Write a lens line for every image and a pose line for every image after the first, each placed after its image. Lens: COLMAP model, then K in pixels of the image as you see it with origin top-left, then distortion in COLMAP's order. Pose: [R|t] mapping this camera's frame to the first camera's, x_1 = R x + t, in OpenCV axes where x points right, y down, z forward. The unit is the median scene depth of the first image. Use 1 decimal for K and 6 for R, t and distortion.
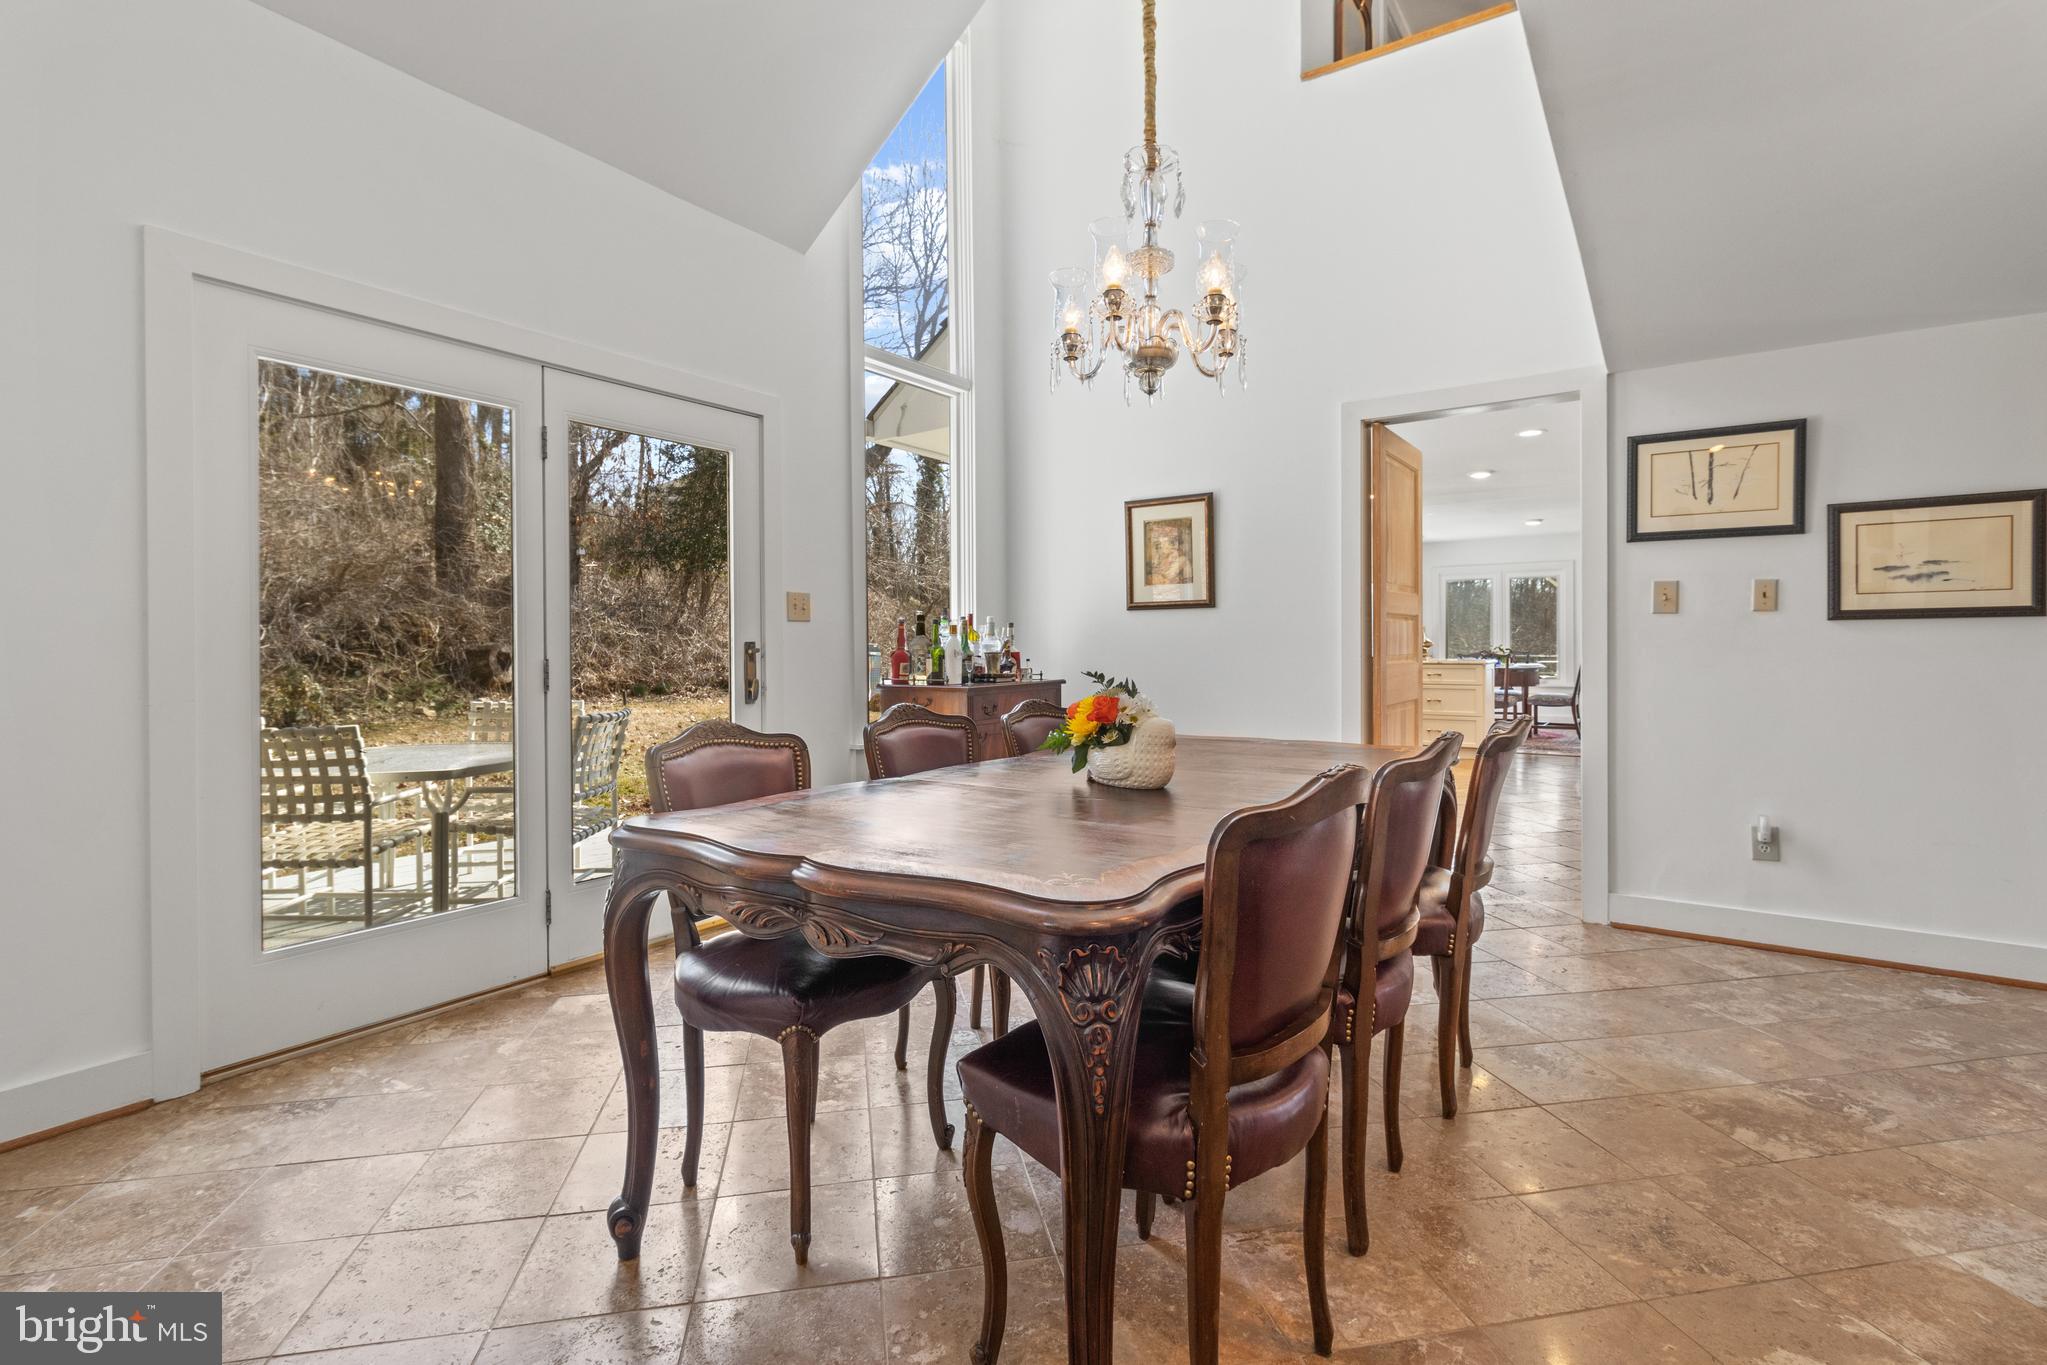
lens RADIAL K [[960.4, 0, 1035.1], [0, 960.4, 651.6], [0, 0, 1]] dist [-0.000942, 0.000060]
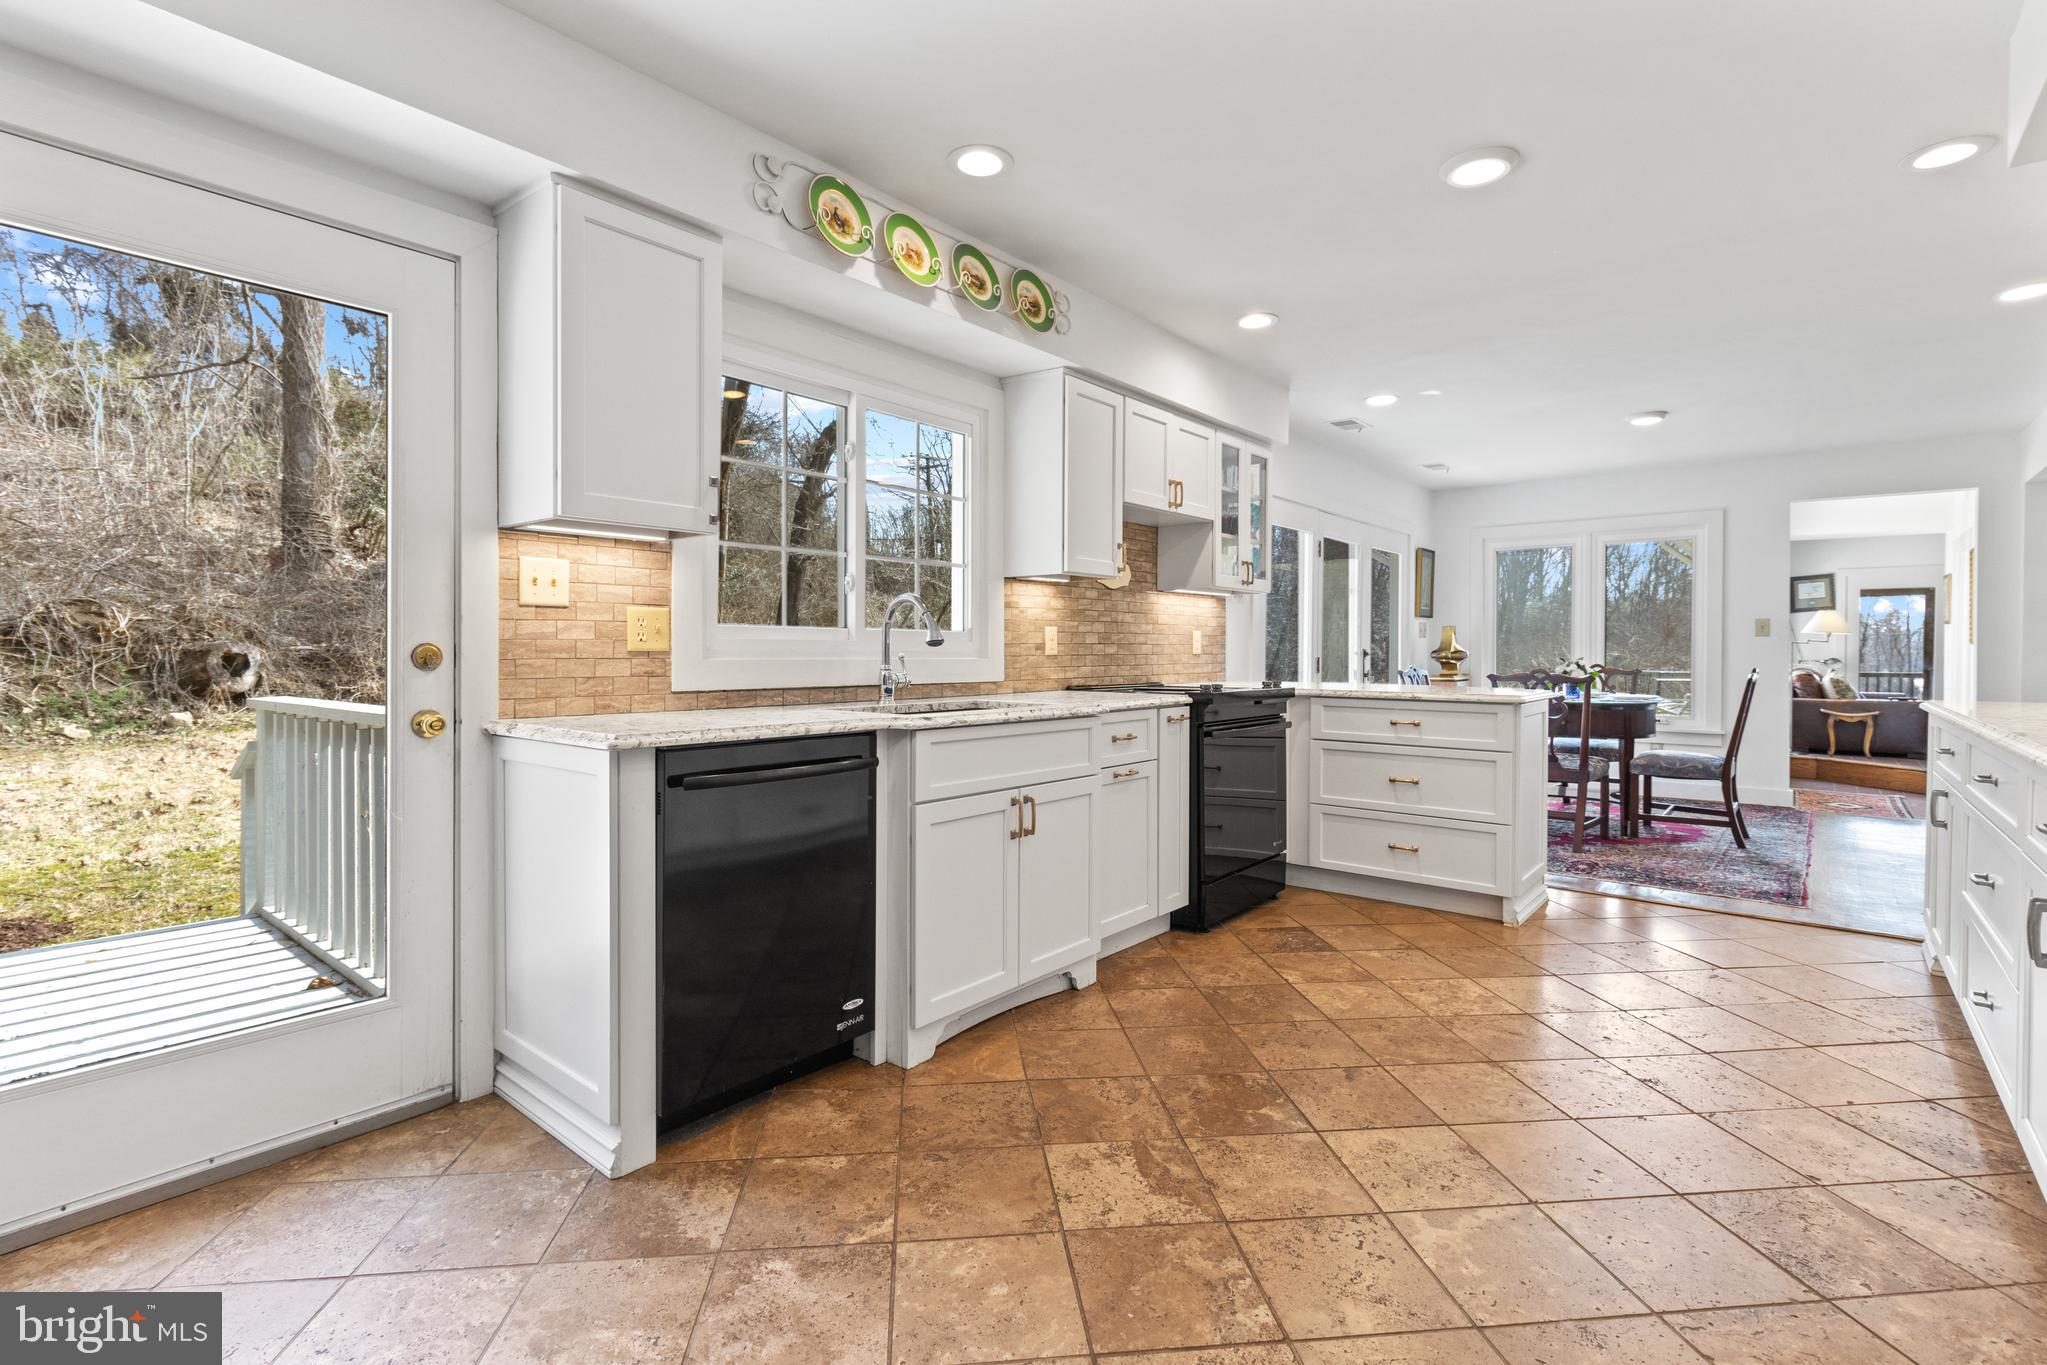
lens RADIAL K [[960.4, 0, 1007.7], [0, 960.4, 666.9], [0, 0, 1]] dist [-0.000942, 0.000060]
pose [[0.992609, 0.010892, -0.120866, 0.235521], [-0.009227, 0.999855, 0.014325, -0.006675], [0.121005, -0.013104, 0.992565, 0.434899]]
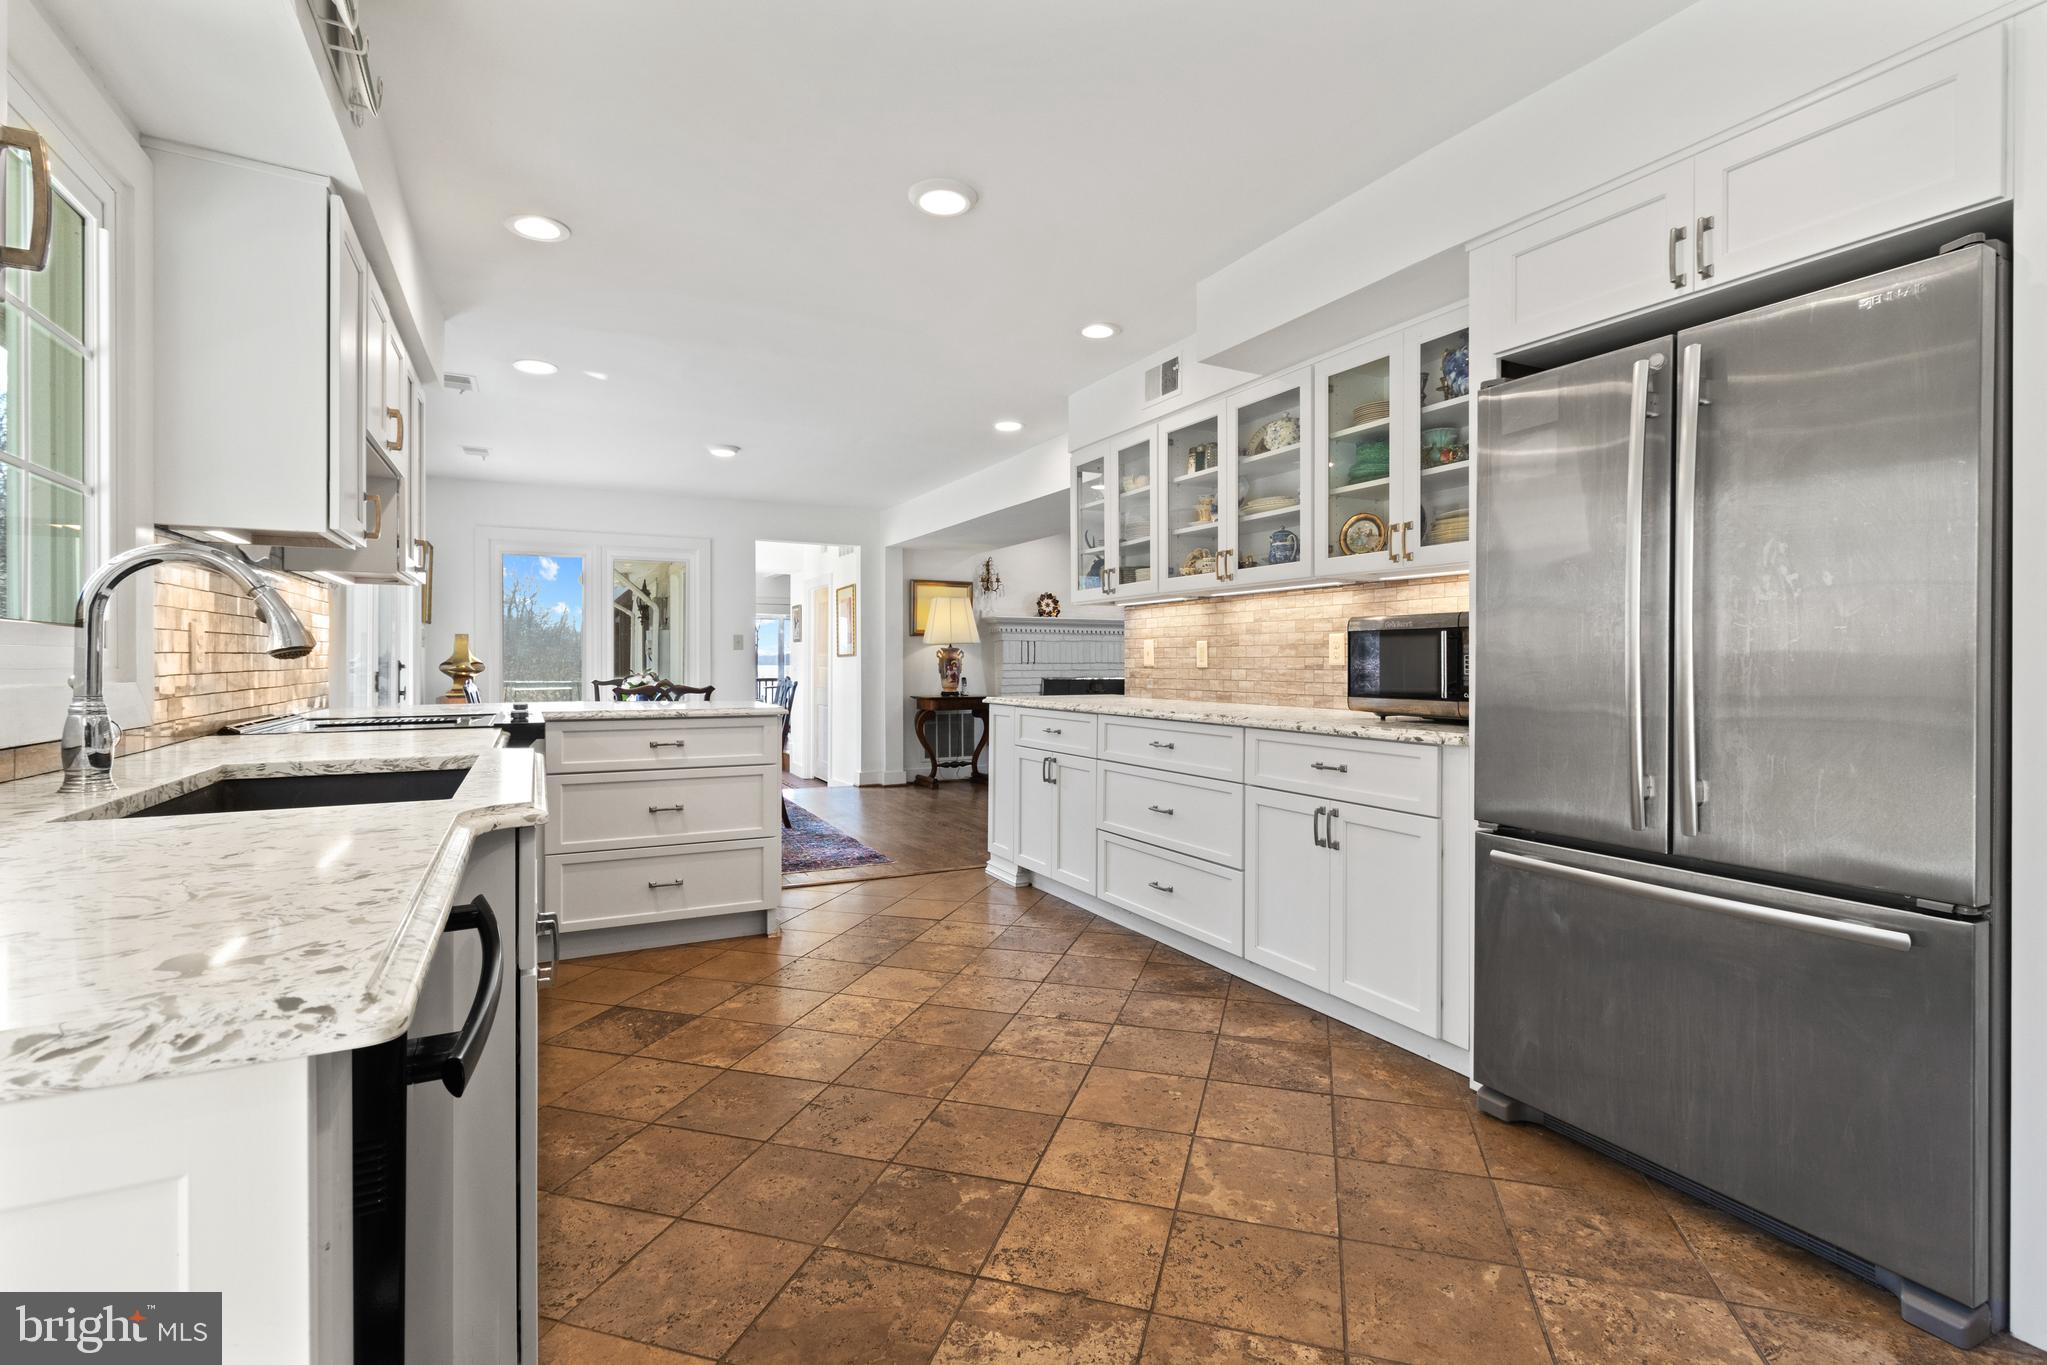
lens RADIAL K [[960.4, 0, 1021.5], [0, 960.4, 671.0], [0, 0, 1]] dist [-0.000942, 0.000060]
pose [[0.483655, -0.002236, 0.875256, 0.107340], [0.000710, 0.999997, 0.002163, -0.006999], [-0.875258, -0.000425, 0.483655, 0.557955]]
